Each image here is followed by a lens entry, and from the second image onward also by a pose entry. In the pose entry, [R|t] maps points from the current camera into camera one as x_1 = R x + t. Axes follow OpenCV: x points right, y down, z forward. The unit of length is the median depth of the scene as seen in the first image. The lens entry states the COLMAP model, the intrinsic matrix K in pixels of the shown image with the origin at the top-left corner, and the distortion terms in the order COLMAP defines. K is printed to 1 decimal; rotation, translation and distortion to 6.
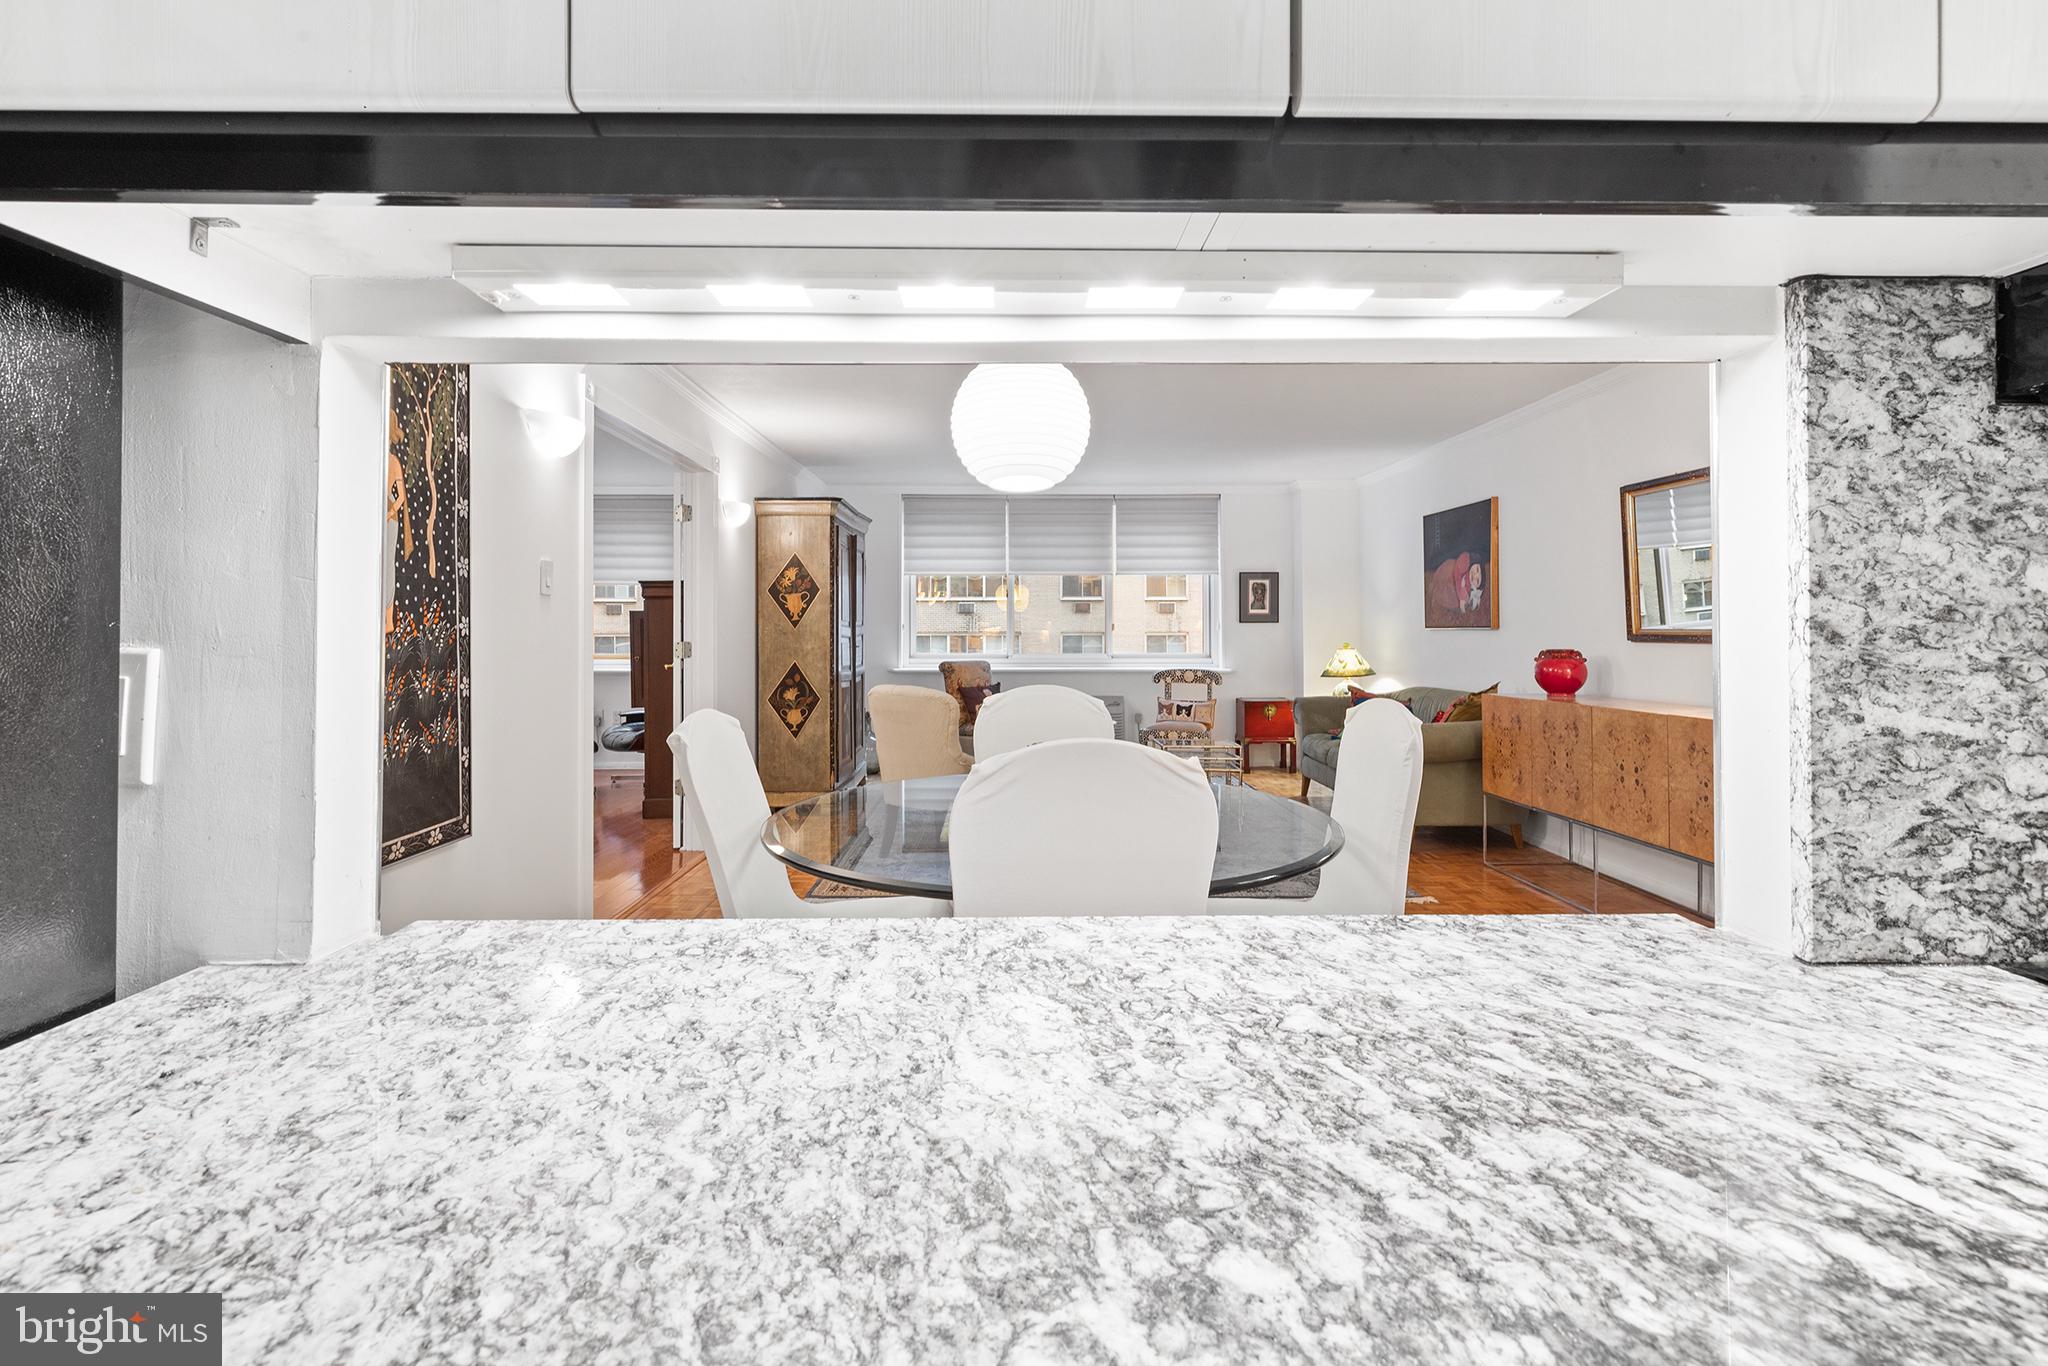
lens RADIAL K [[934.8, 0, 989.0], [0, 934.8, 620.4], [0, 0, 1]] dist [0.005996, -0.001616]
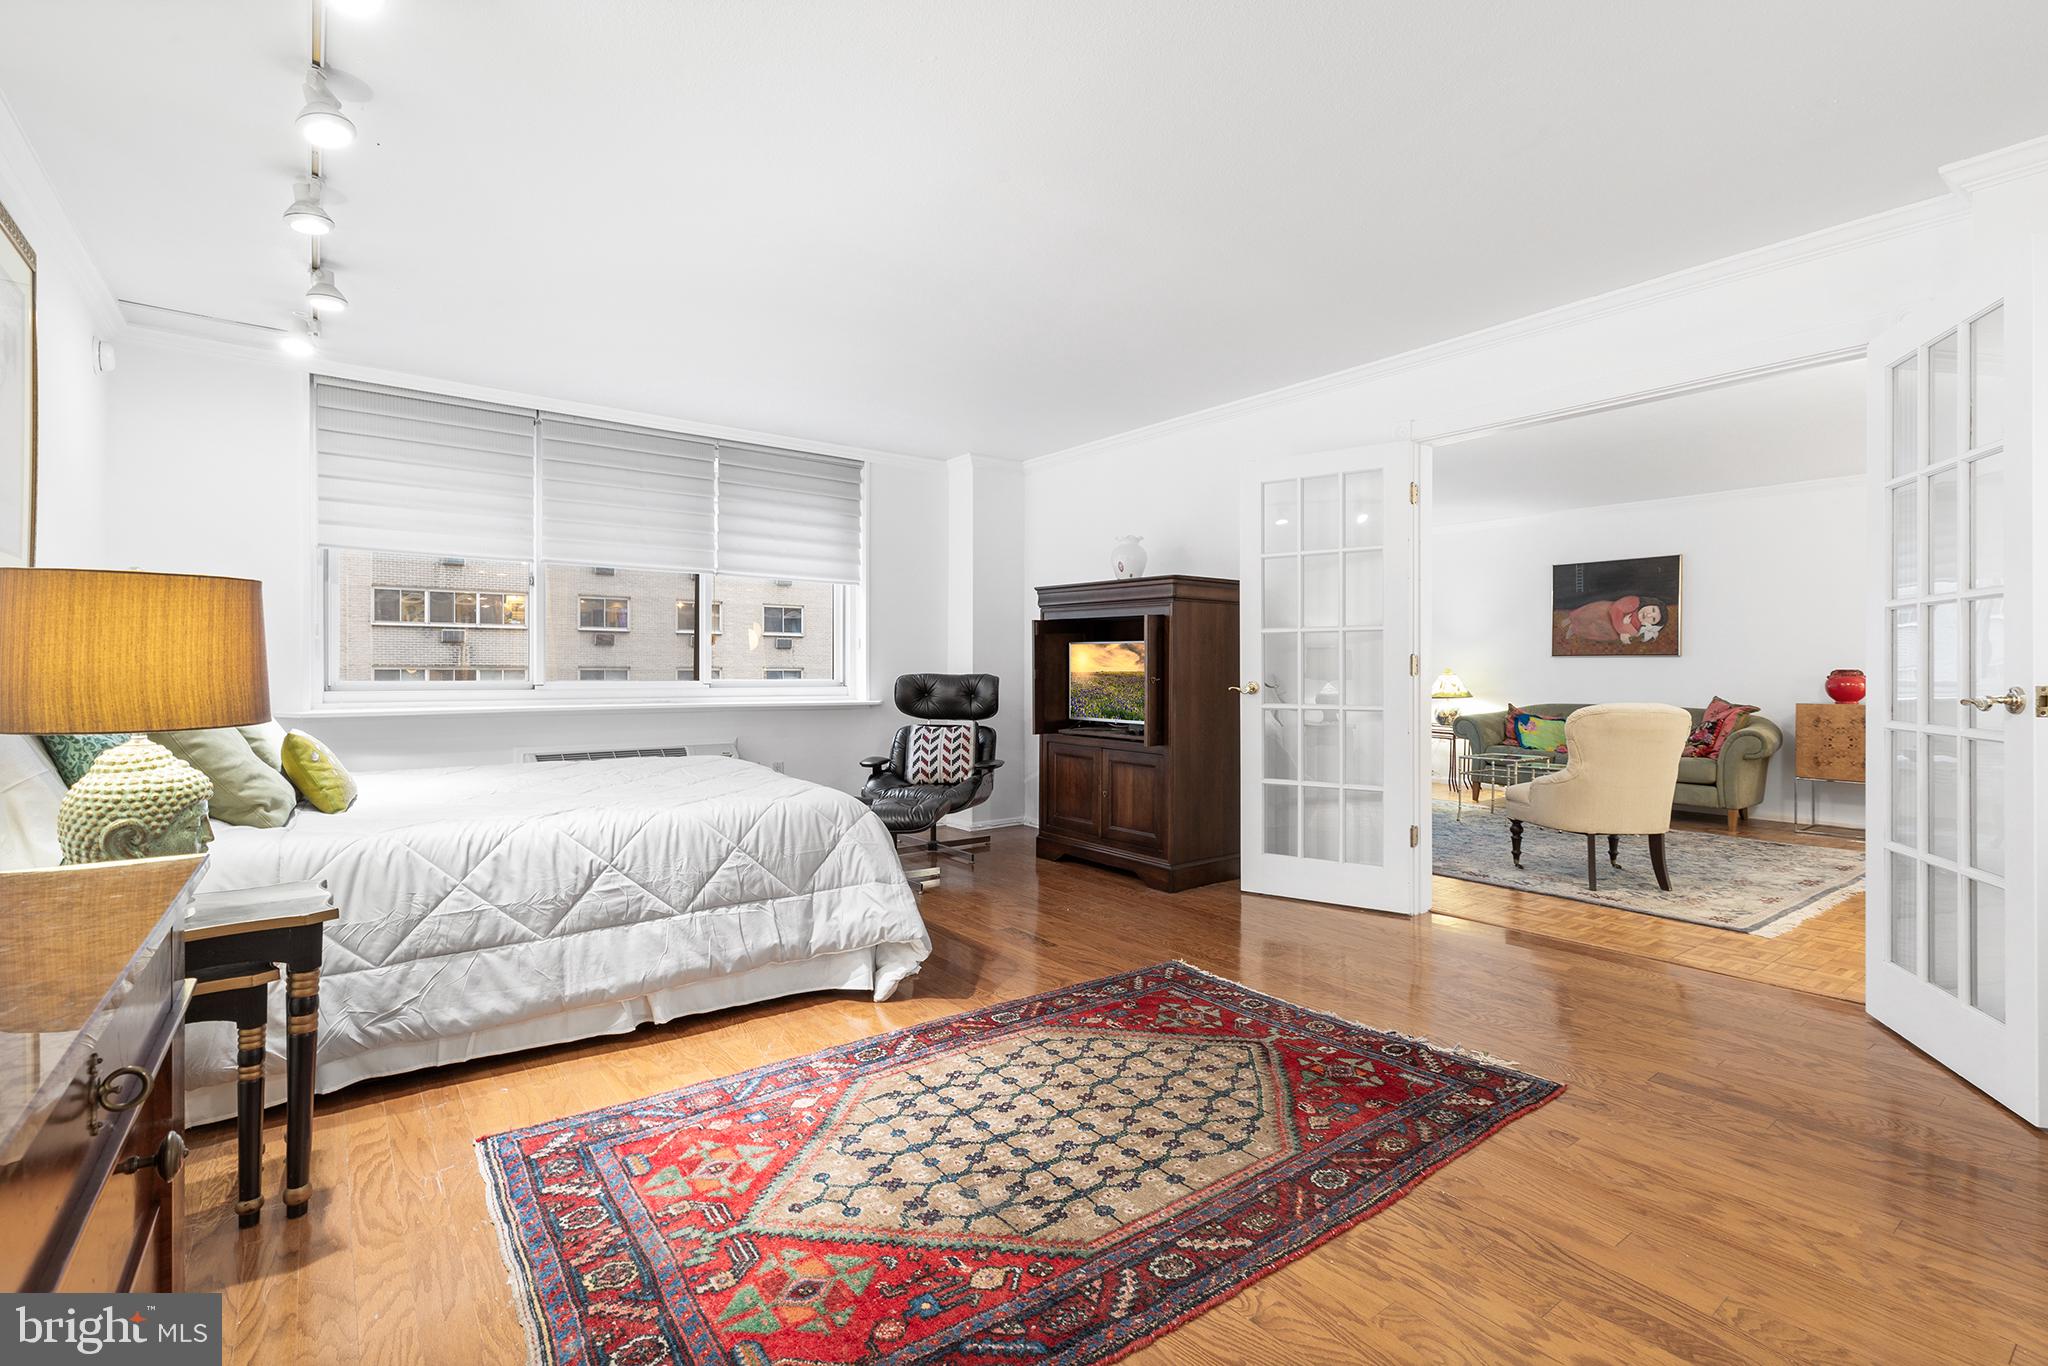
lens RADIAL K [[934.8, 0, 1009.2], [0, 934.8, 669.2], [0, 0, 1]] dist [0.005996, -0.001616]
pose [[0.786295, 0.007053, 0.617811, -0.920412], [-0.013578, 0.999891, 0.005867, 0.029704], [-0.617702, -0.013002, 0.786305, 0.502330]]
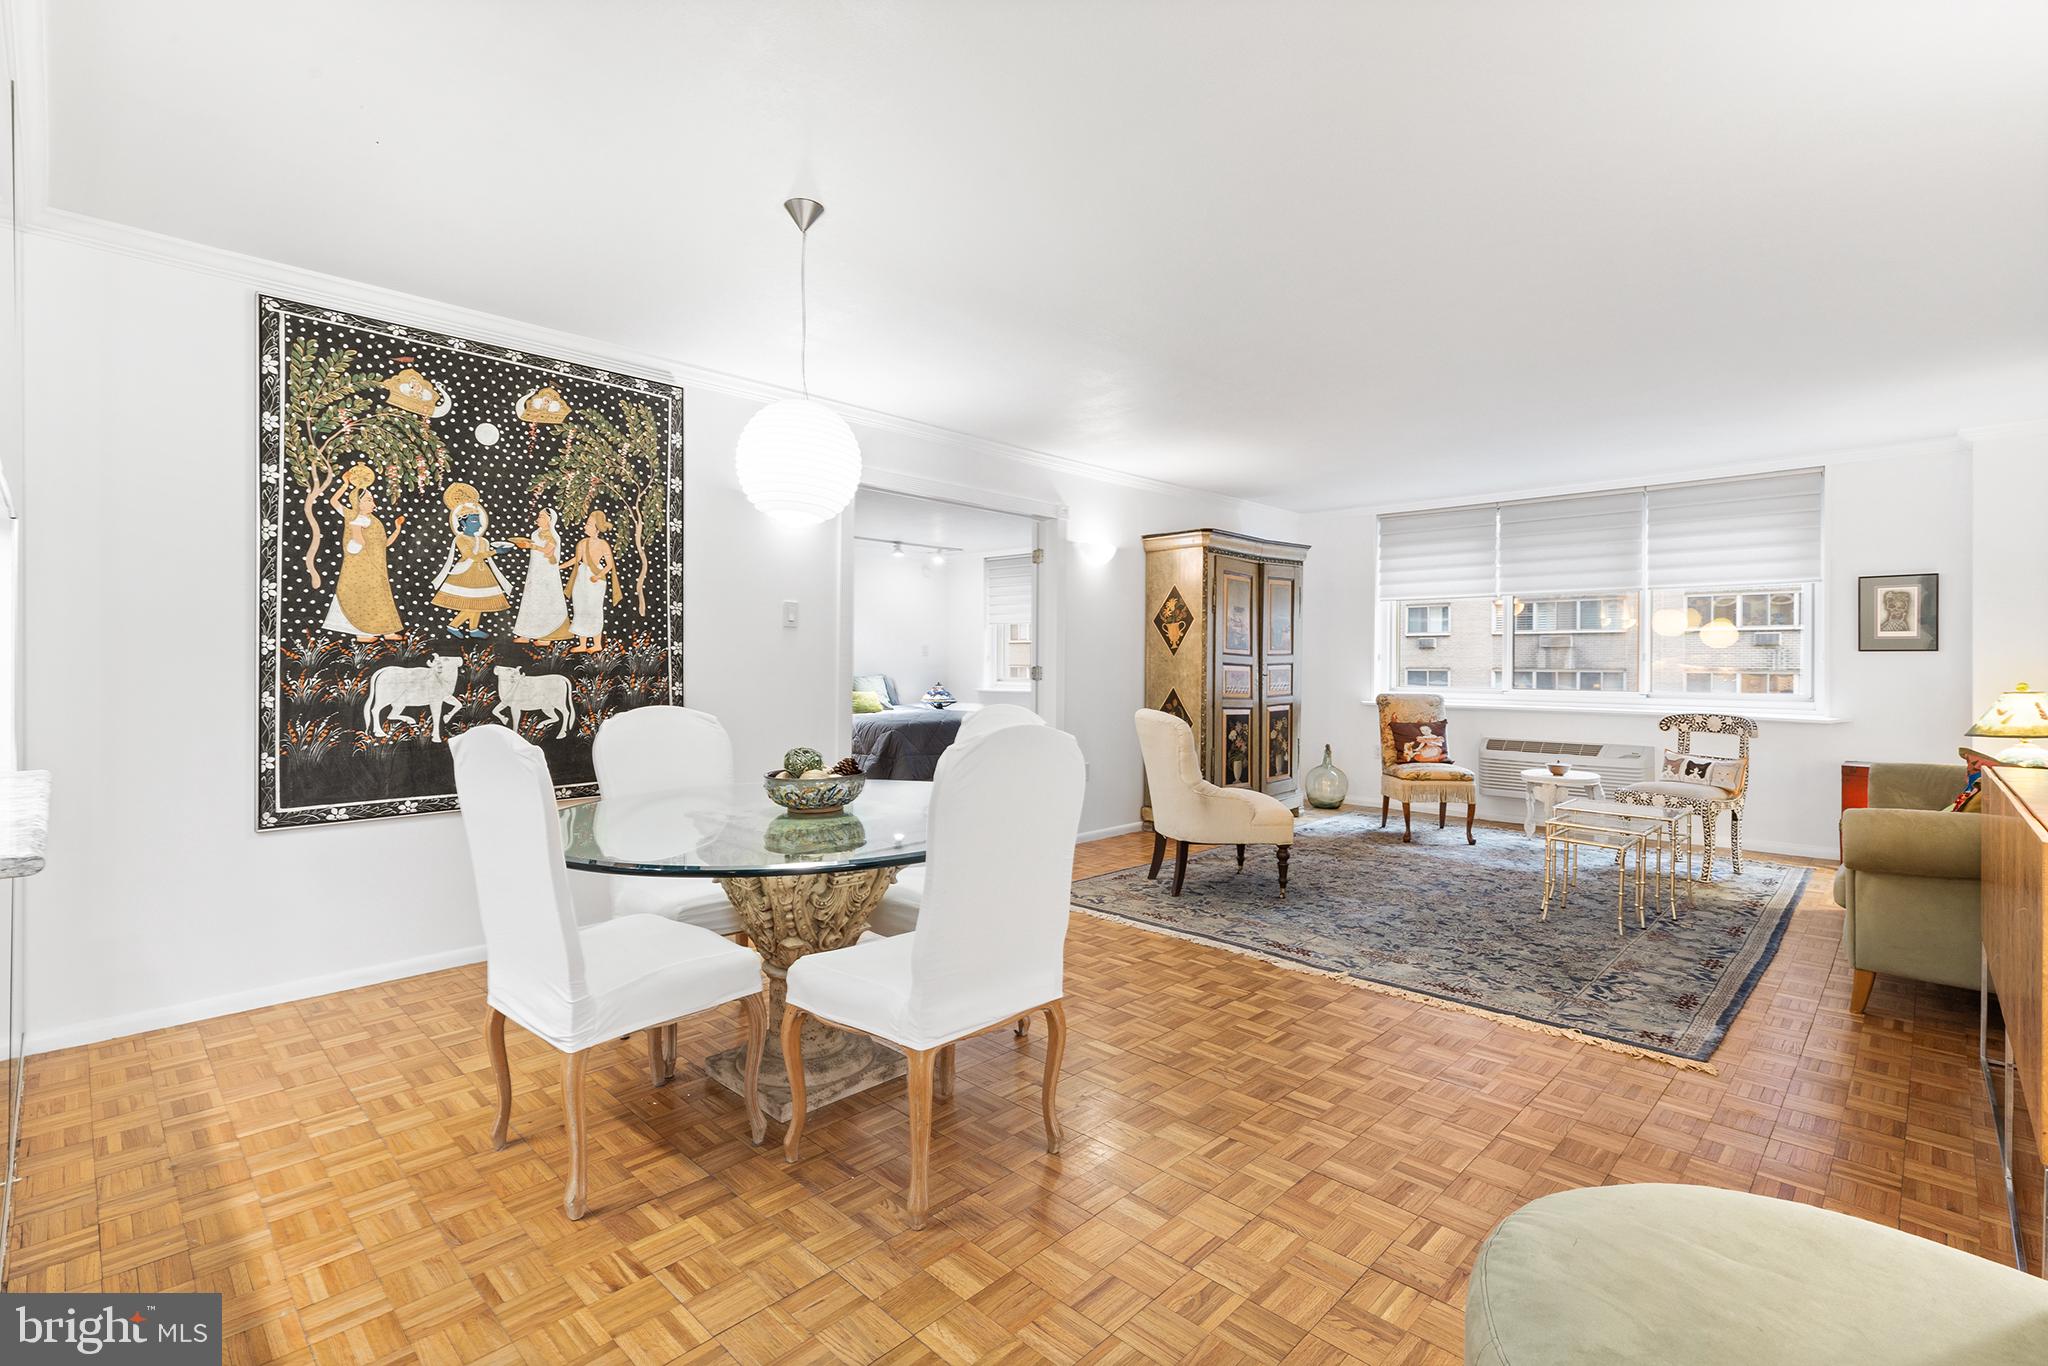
lens RADIAL K [[934.8, 0, 1042.5], [0, 934.8, 668.0], [0, 0, 1]] dist [0.005996, -0.001616]
pose [[0.734044, 0.009951, -0.679029, 0.395012], [-0.000721, 0.999903, 0.013874, 0.007616], [0.679101, -0.009694, 0.733980, 0.133488]]
